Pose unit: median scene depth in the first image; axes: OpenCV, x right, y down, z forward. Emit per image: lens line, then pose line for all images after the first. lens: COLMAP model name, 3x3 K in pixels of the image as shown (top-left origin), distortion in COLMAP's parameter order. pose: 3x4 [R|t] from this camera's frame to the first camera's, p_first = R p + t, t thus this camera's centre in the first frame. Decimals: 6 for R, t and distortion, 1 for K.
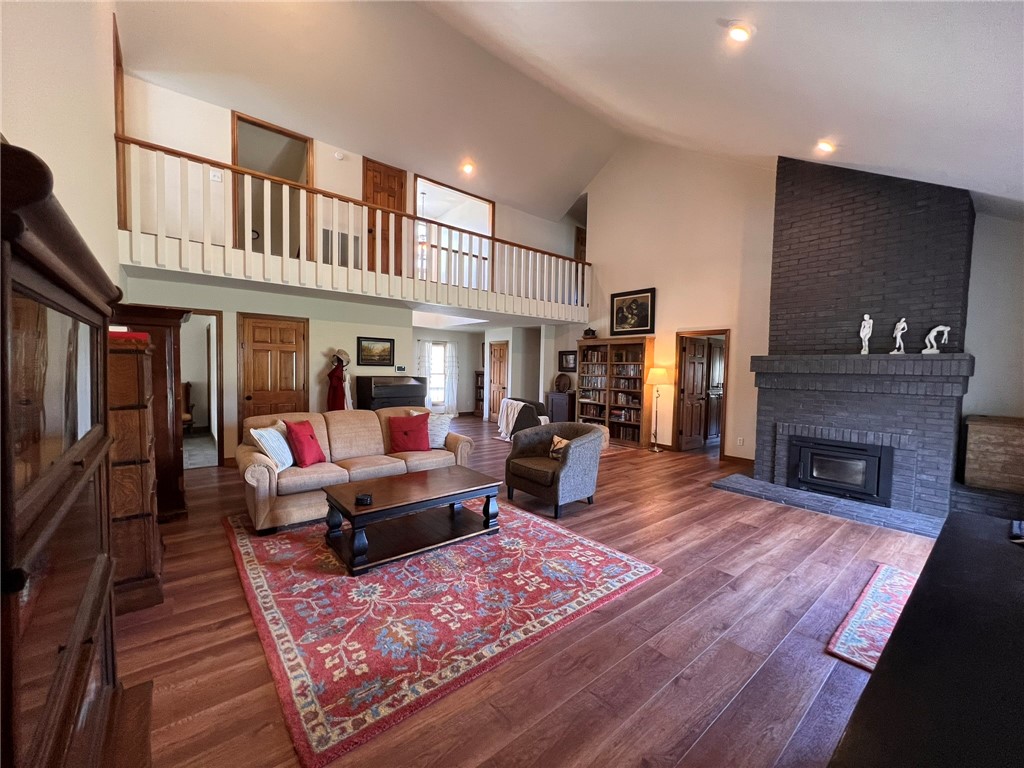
lens RADIAL K [[408.7, 0, 513.1], [0, 408.7, 388.1], [0, 0, 1]] dist [0.000251, -0.000134]
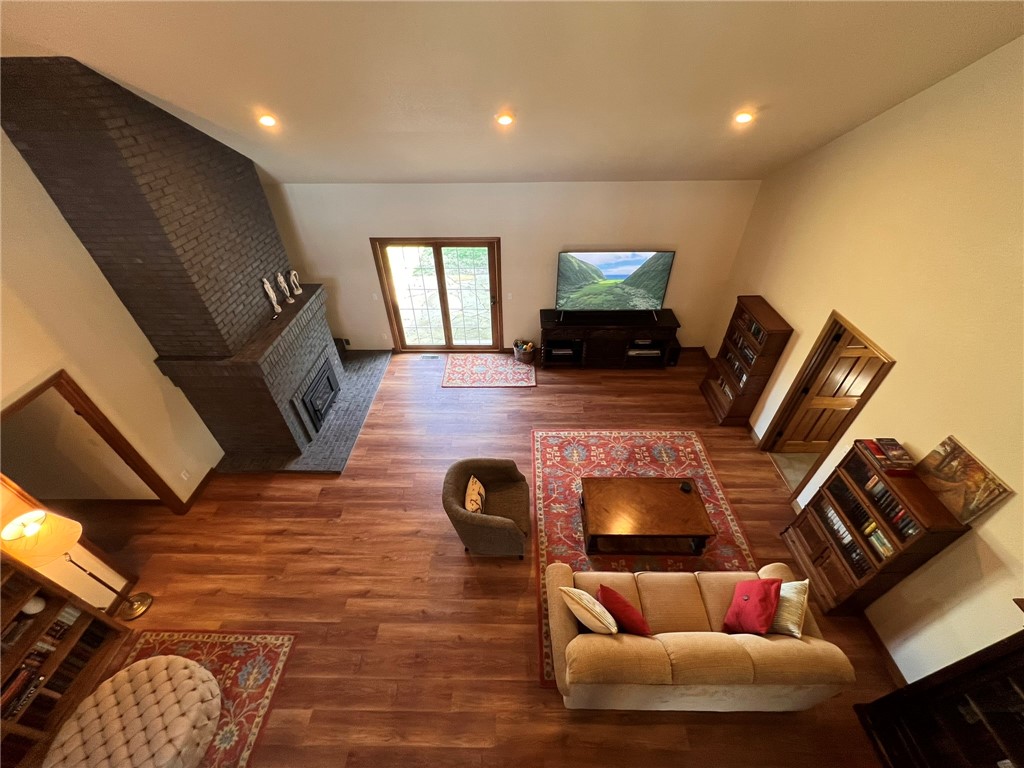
lens RADIAL K [[407.6, 0, 511.1], [0, 407.6, 387.3], [0, 0, 1]] dist [-0.001502, -0.000061]
pose [[-0.757962, -0.428911, 0.491456, -0.204323], [0.027640, 0.731627, 0.681145, -0.485301], [-0.651713, 0.529866, -0.542690, 0.925753]]
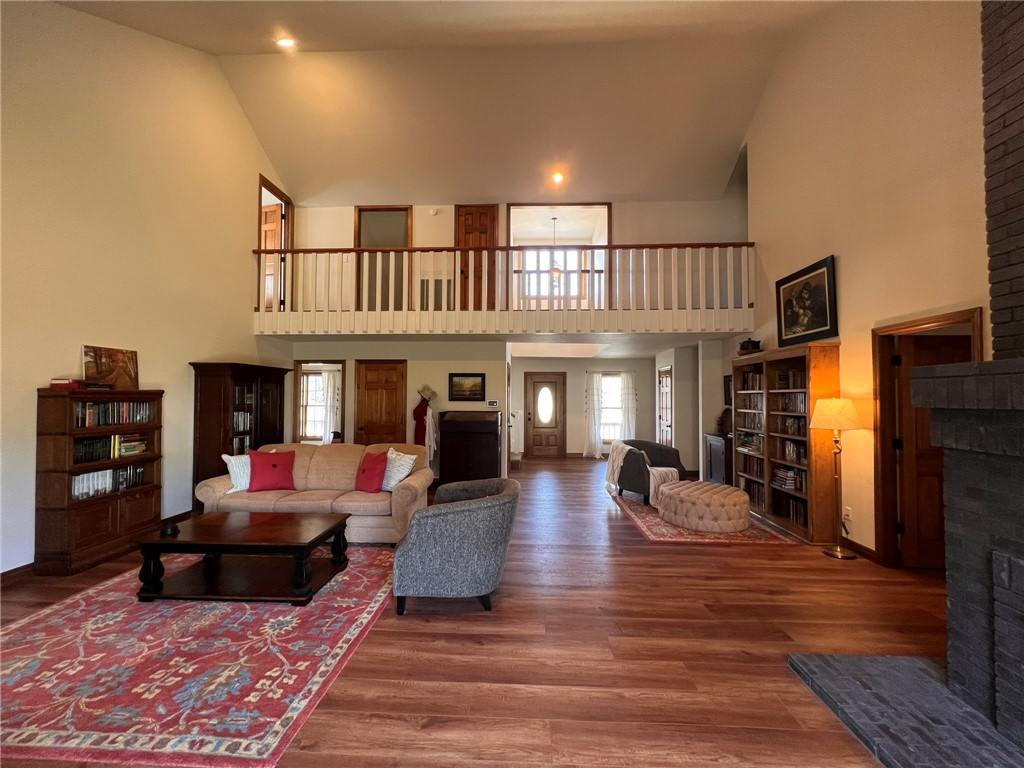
lens RADIAL K [[406.8, 0, 512.3], [0, 406.8, 388.4], [0, 0, 1]] dist [0.000669, -0.000351]
pose [[0.739085, -0.032687, -0.672819, 0.454354], [-0.020588, 0.997259, -0.071066, -0.017533], [0.673298, 0.066376, 0.736386, 0.353883]]
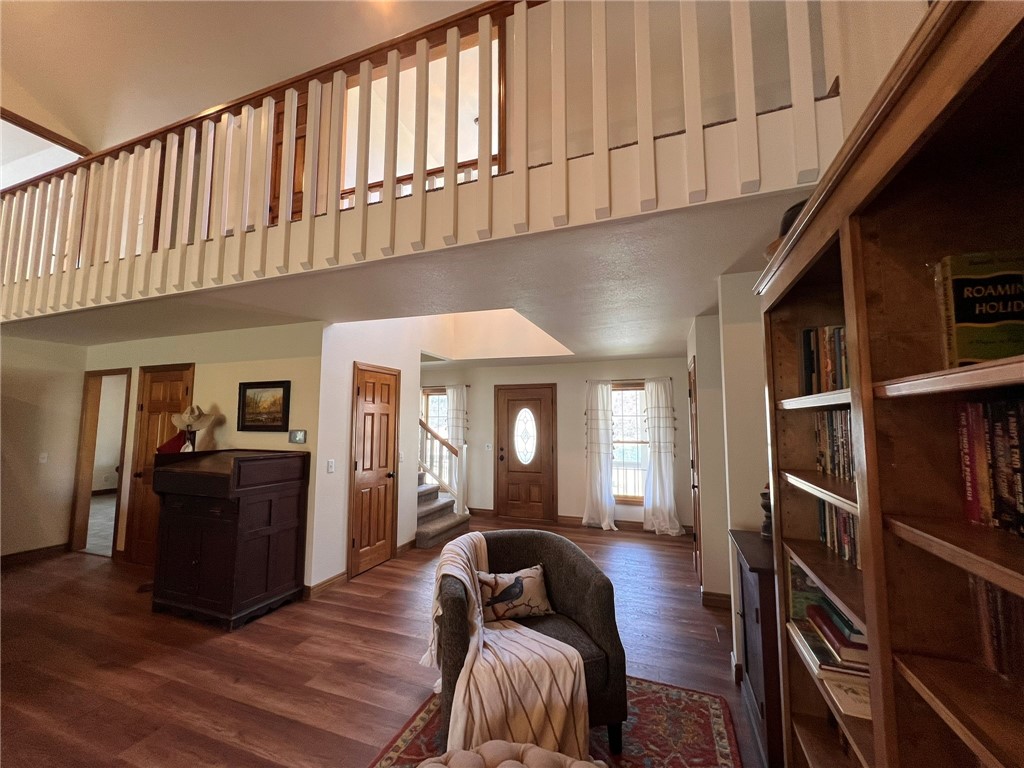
lens RADIAL K [[407.6, 0, 511.1], [0, 407.6, 387.3], [0, 0, 1]] dist [-0.001502, -0.000061]
pose [[0.499631, -0.095545, -0.860953, 0.346136], [-0.033015, 0.991076, -0.129144, -0.056931], [0.865609, 0.092949, 0.492018, 1.081480]]
